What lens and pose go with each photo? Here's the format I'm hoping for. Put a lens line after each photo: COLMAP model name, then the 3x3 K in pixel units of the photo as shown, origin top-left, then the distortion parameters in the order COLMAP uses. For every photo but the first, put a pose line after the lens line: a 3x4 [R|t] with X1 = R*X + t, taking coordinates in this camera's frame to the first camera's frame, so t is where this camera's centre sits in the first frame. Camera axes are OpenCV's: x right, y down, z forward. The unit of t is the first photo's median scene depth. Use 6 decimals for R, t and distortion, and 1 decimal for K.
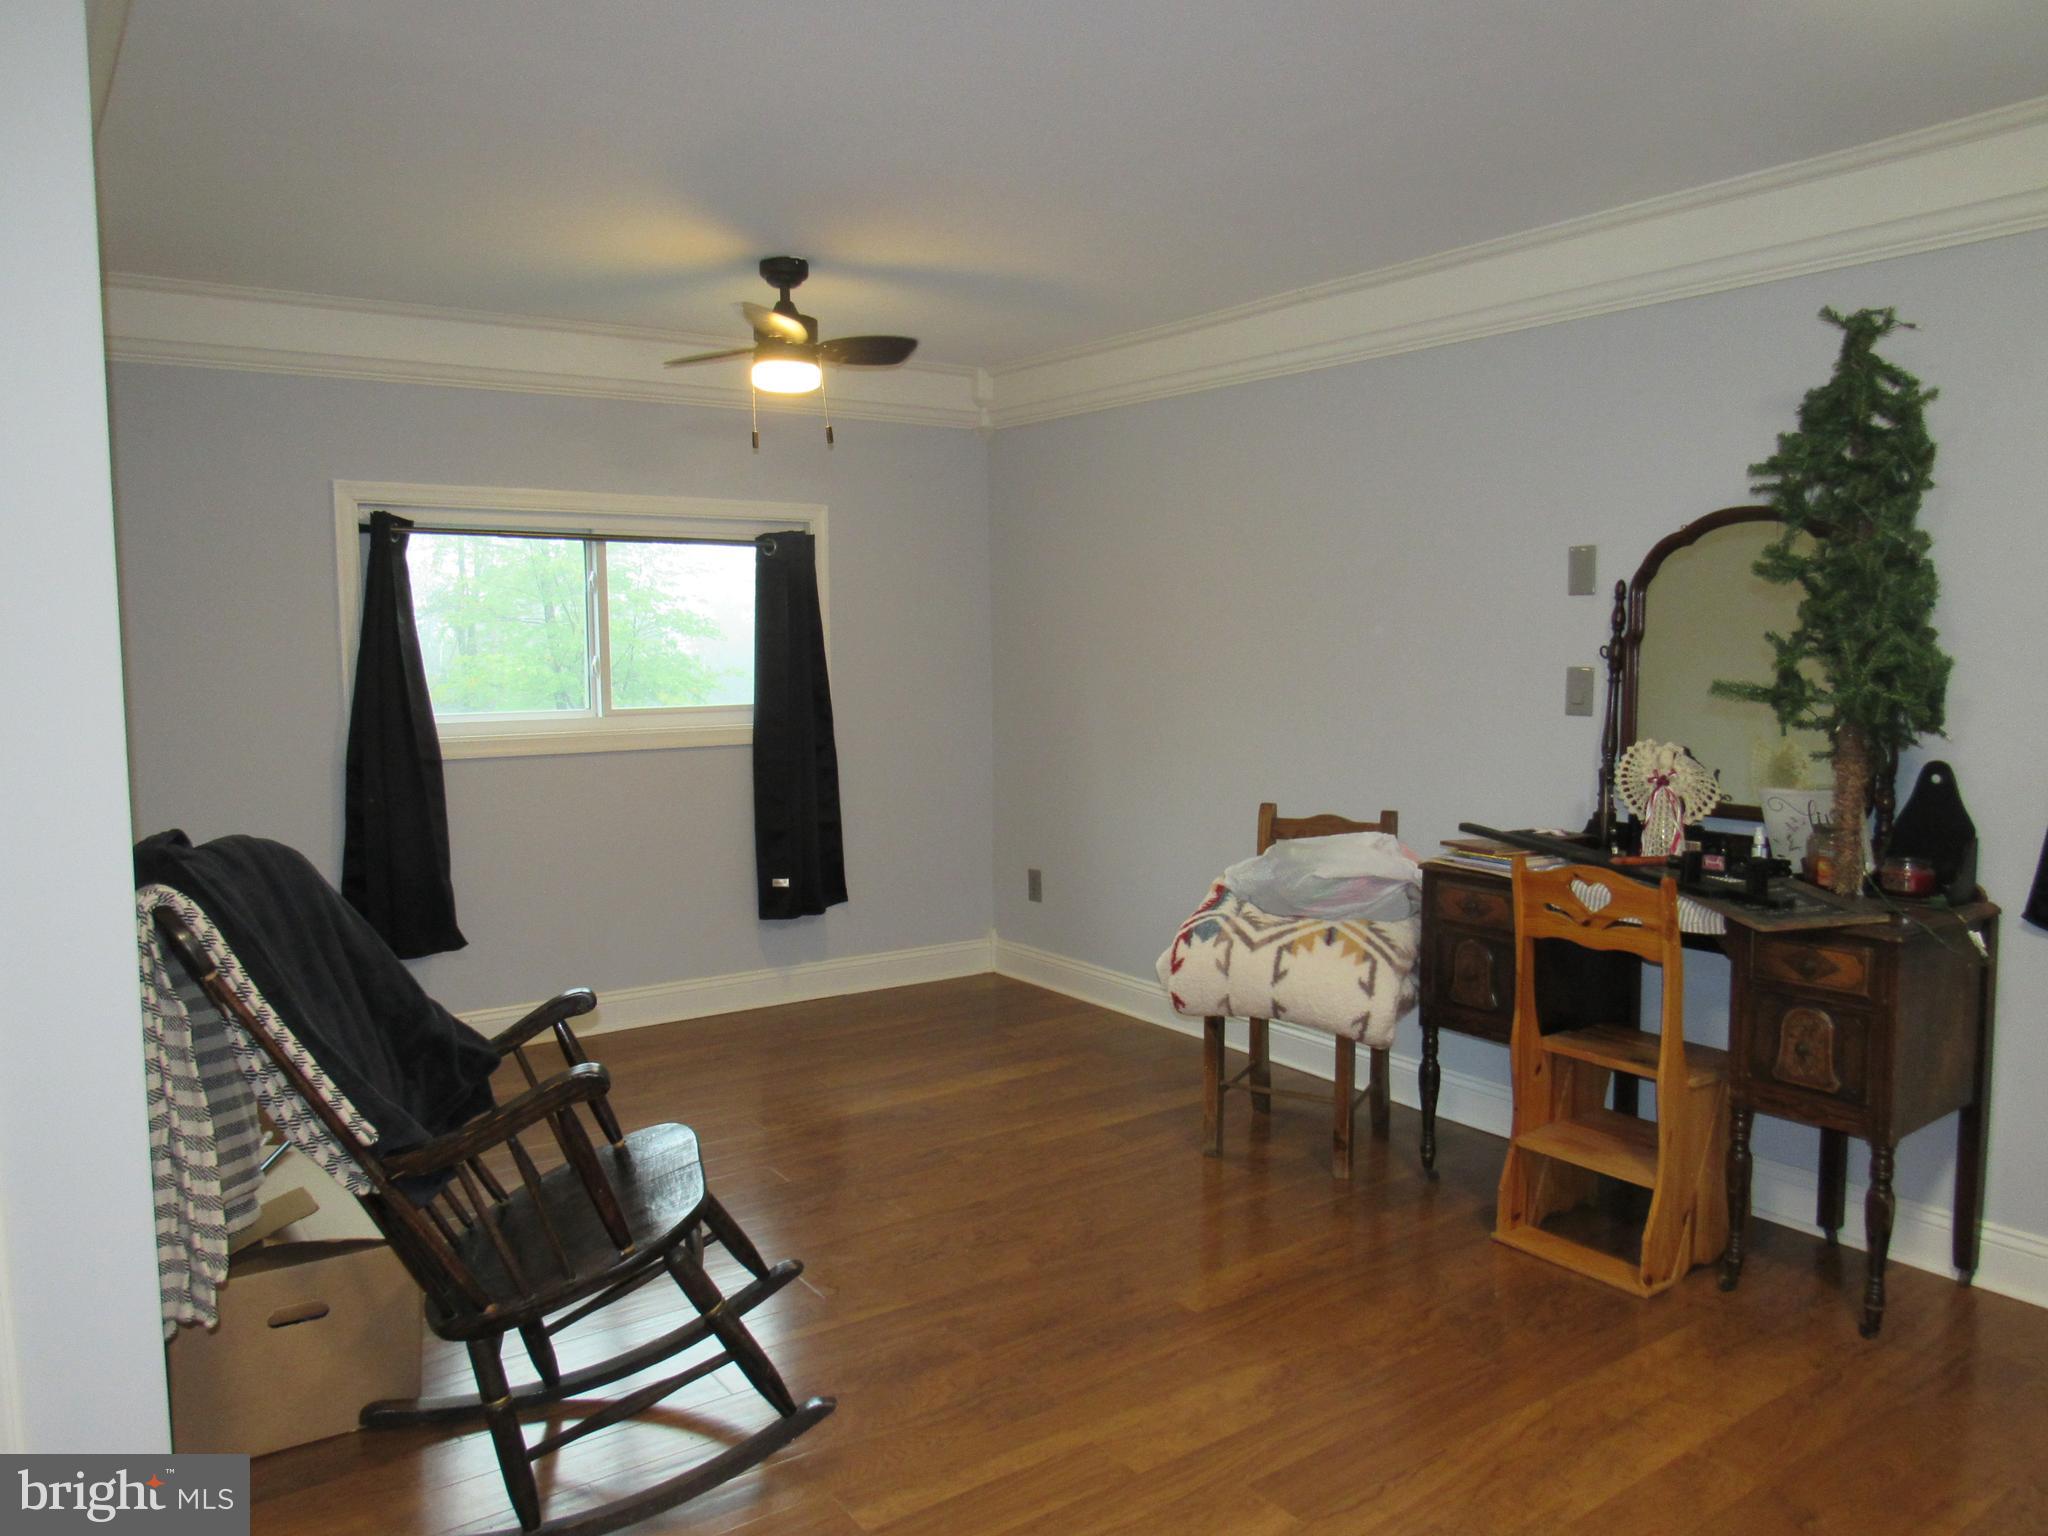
lens RADIAL K [[1478.0, 0, 1024.0], [0, 1478.0, 768.0], [0, 0, 1]] dist [-0.063251, 0.000144]
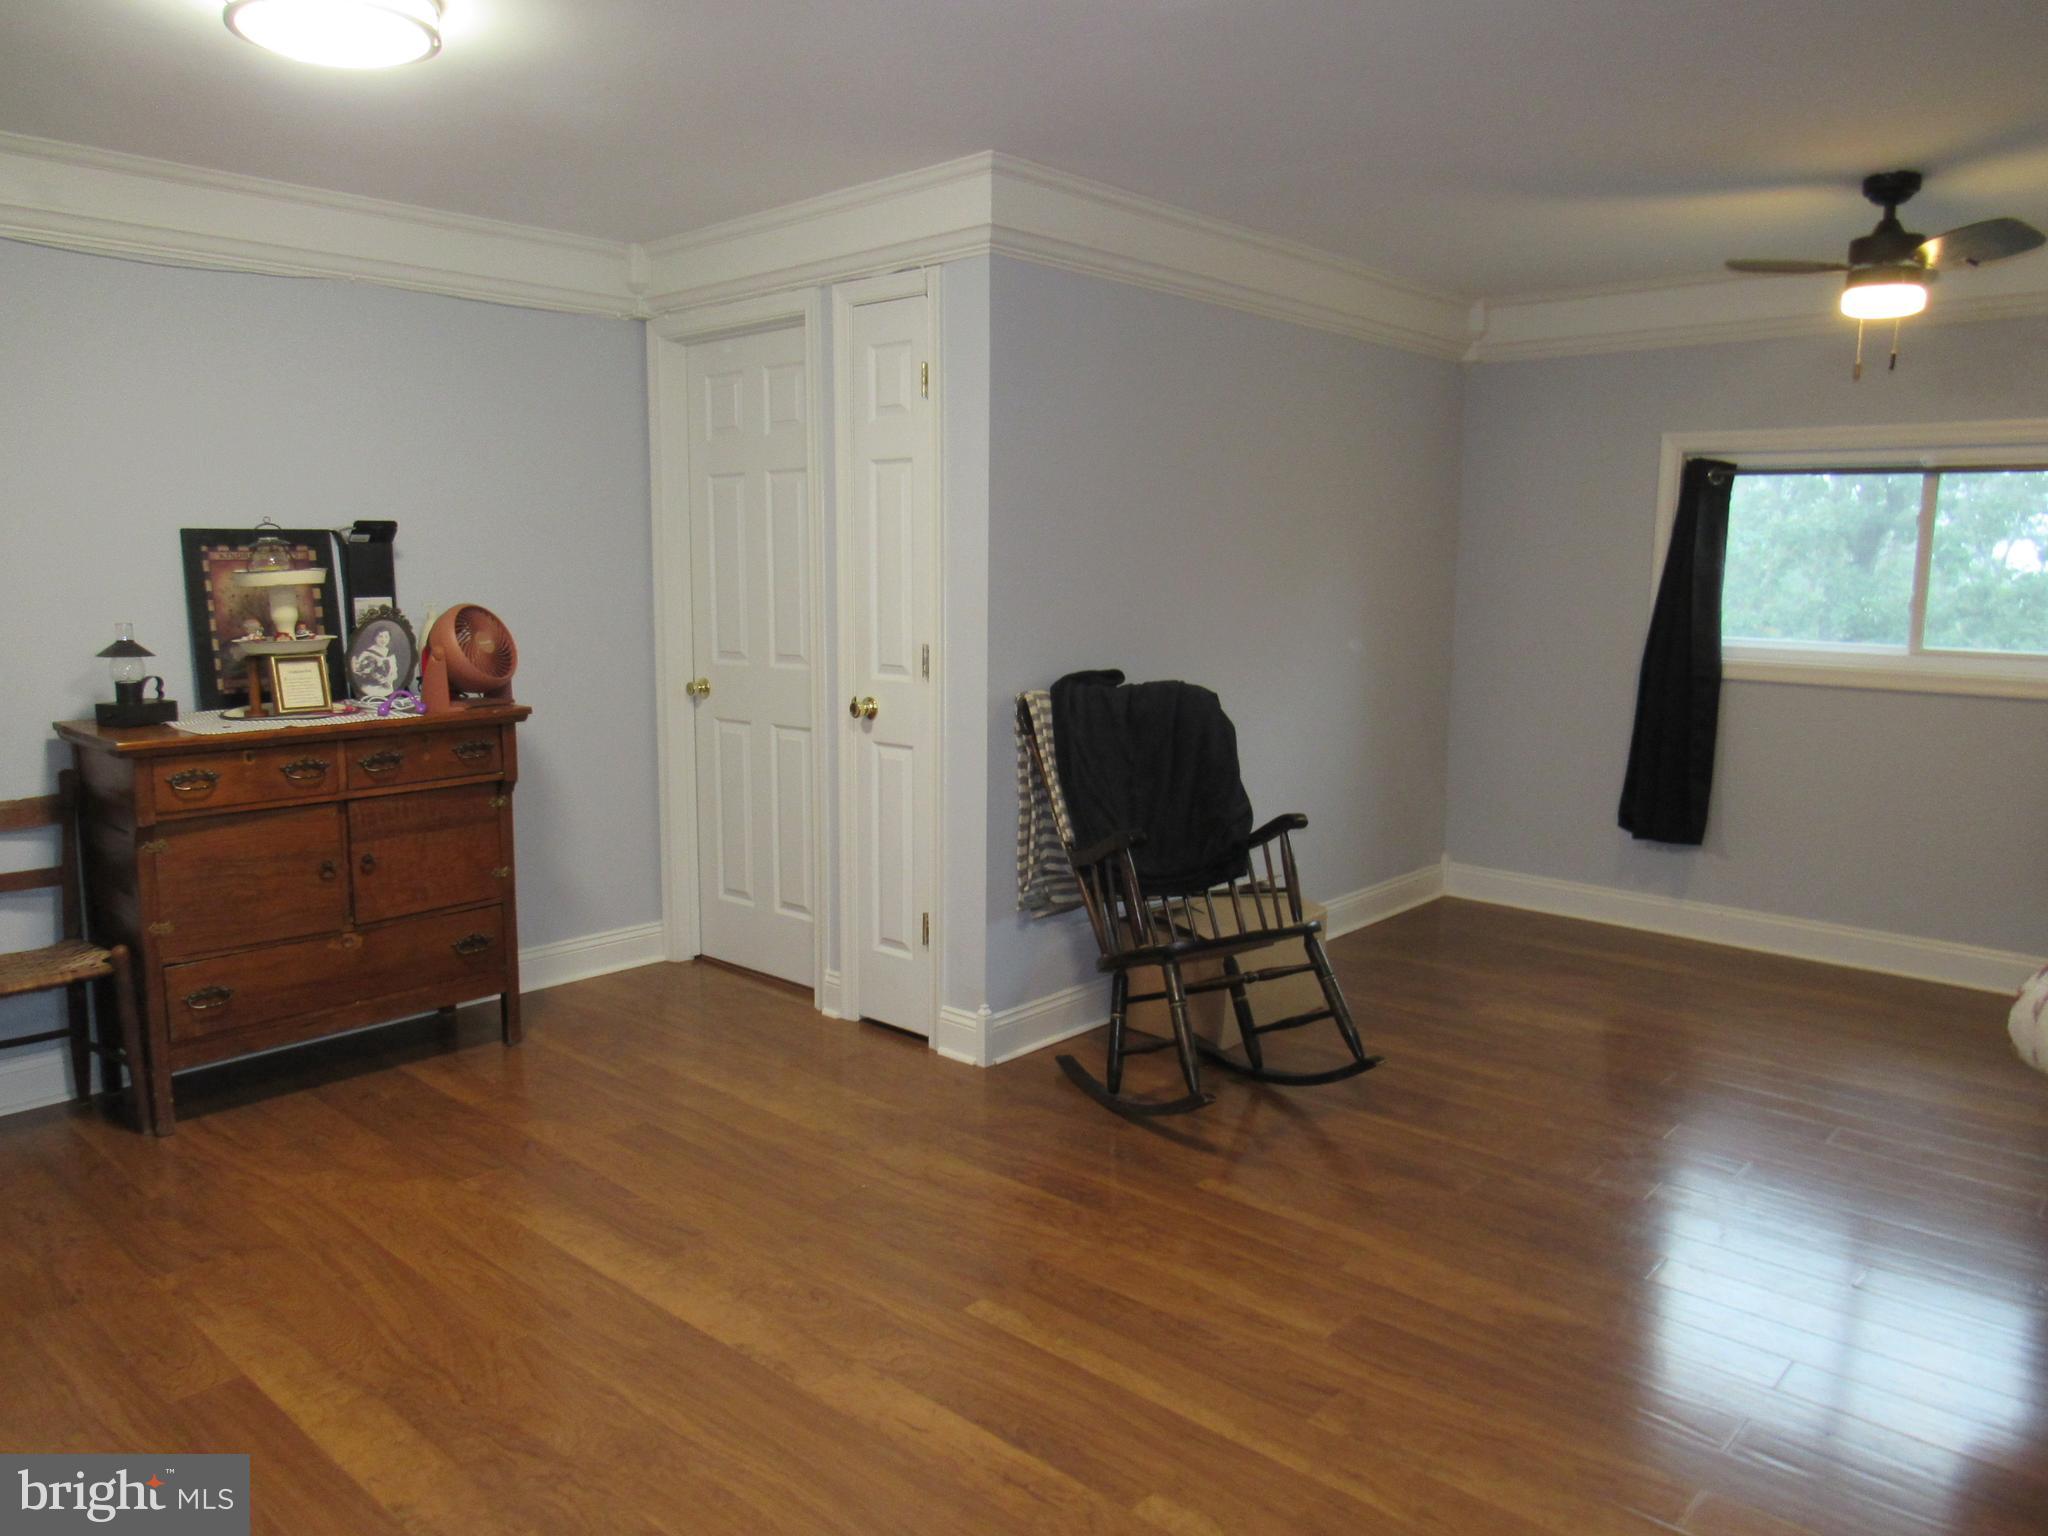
lens RADIAL K [[1488.5, 0, 1024.0], [0, 1488.5, 768.0], [0, 0, 1]] dist [-0.029085, 0.034780]
pose [[0.225899, 0.152077, -0.962207, 0.583577], [-0.100964, 0.986075, 0.132146, -0.033856], [0.968904, 0.067296, 0.238108, 0.213051]]
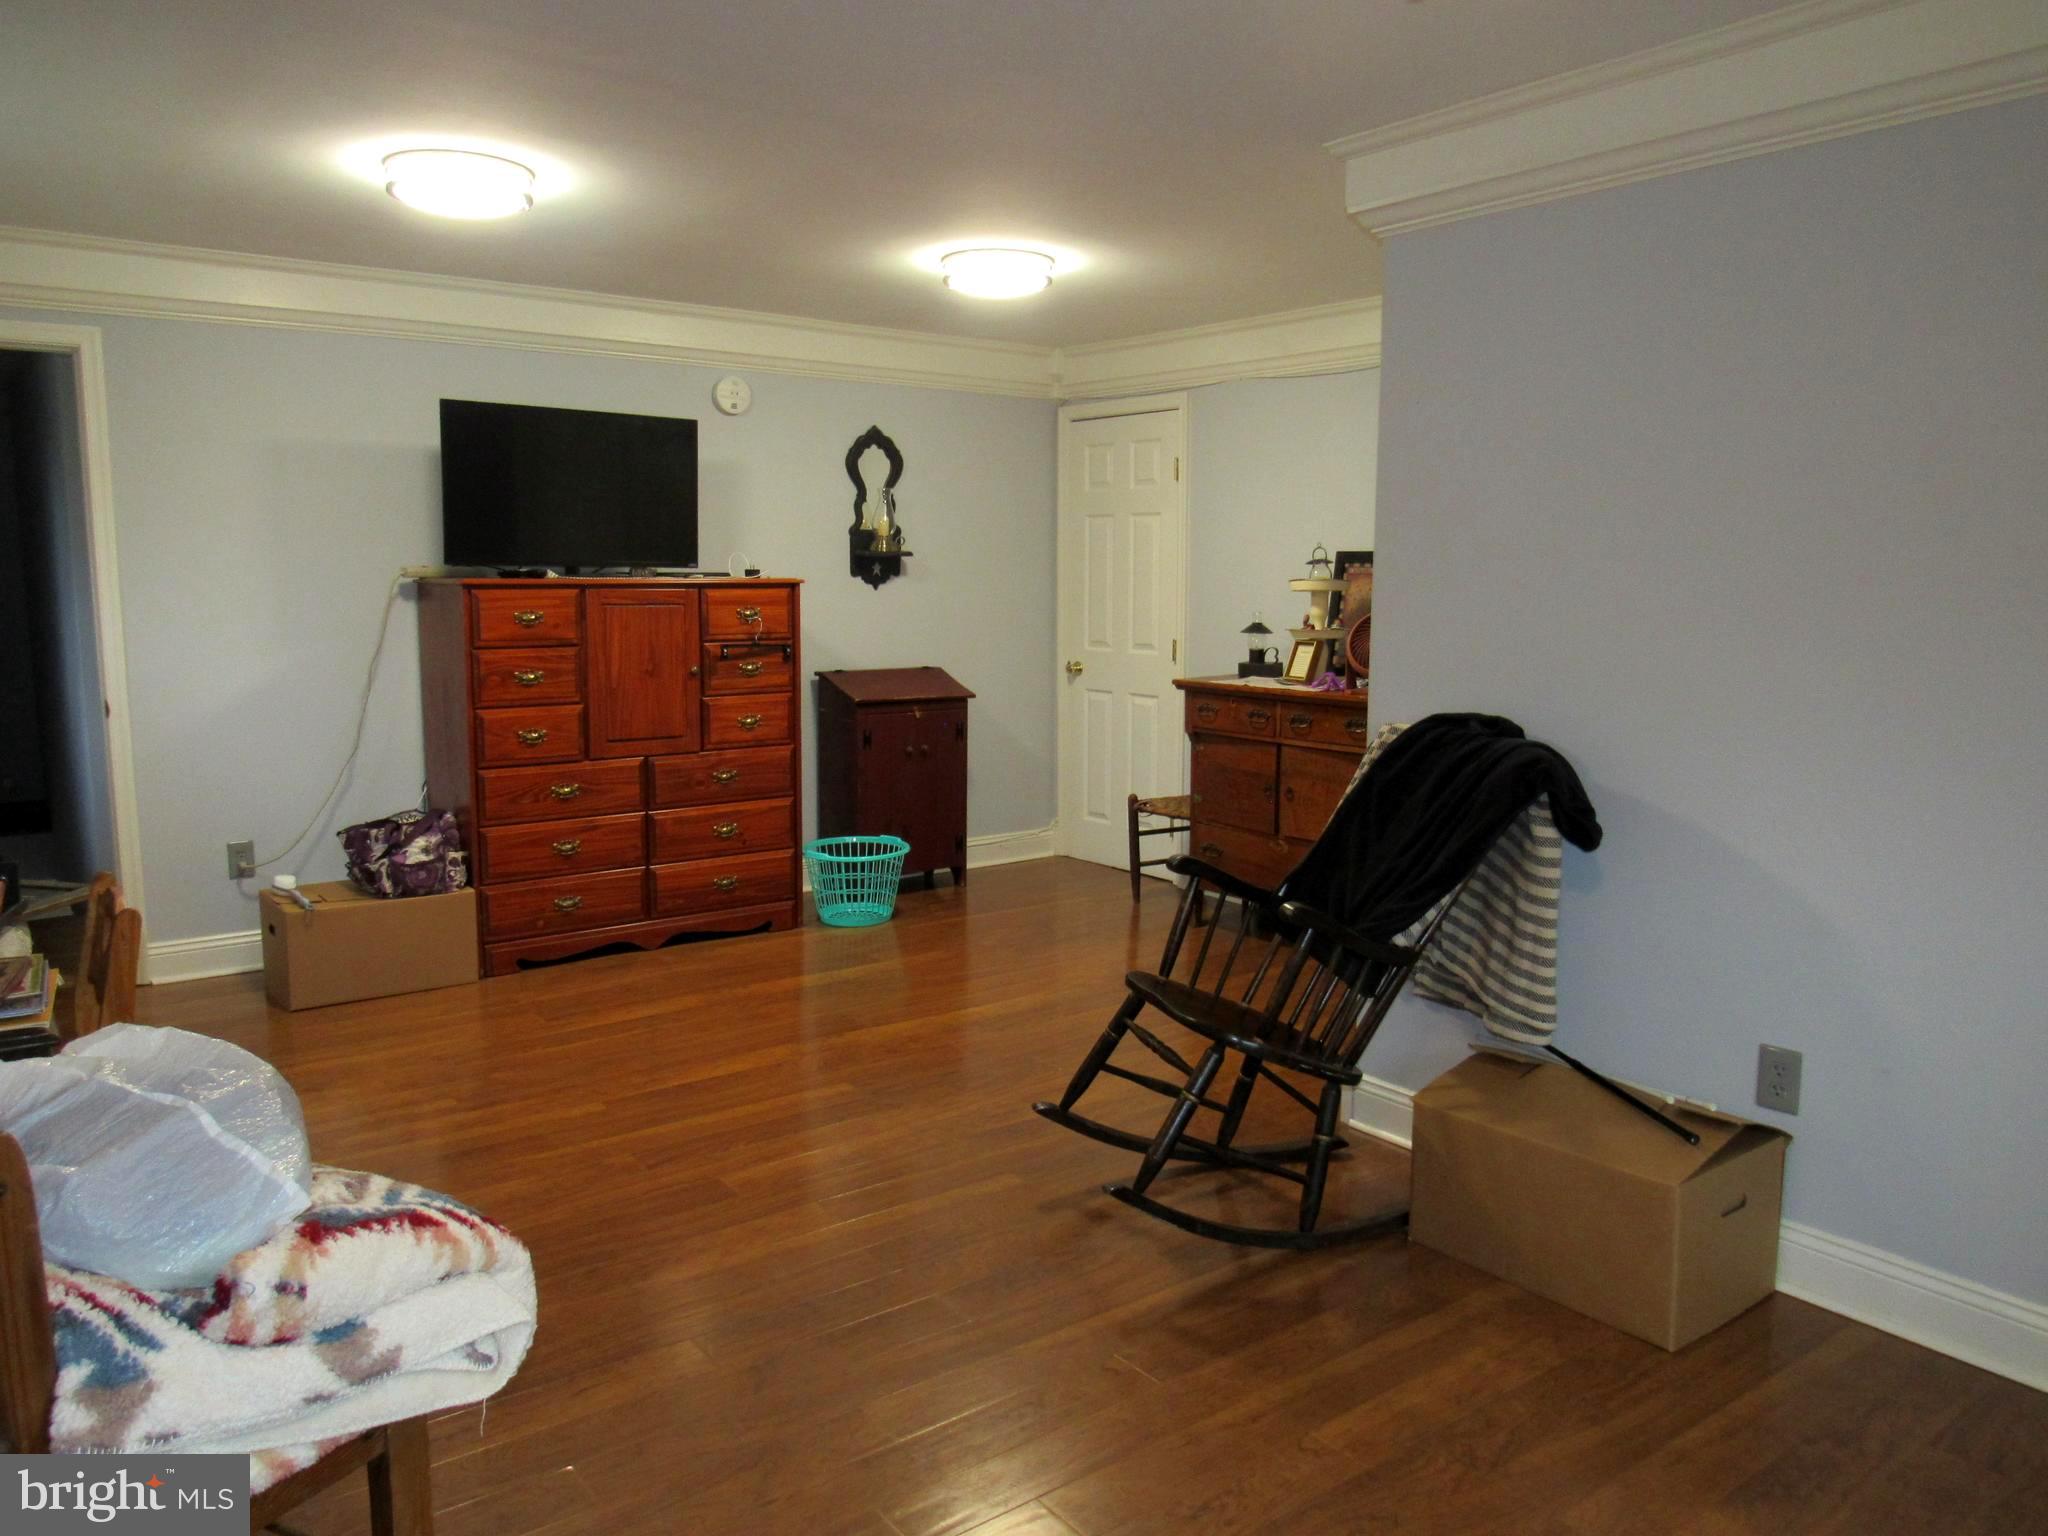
lens RADIAL K [[1488.5, 0, 1024.0], [0, 1488.5, 768.0], [0, 0, 1]] dist [-0.029085, 0.034780]
pose [[-0.999277, 0.012160, -0.036010, -0.038123], [0.003388, 0.972170, 0.234253, -0.122280], [0.037857, 0.233962, -0.971508, 1.154553]]
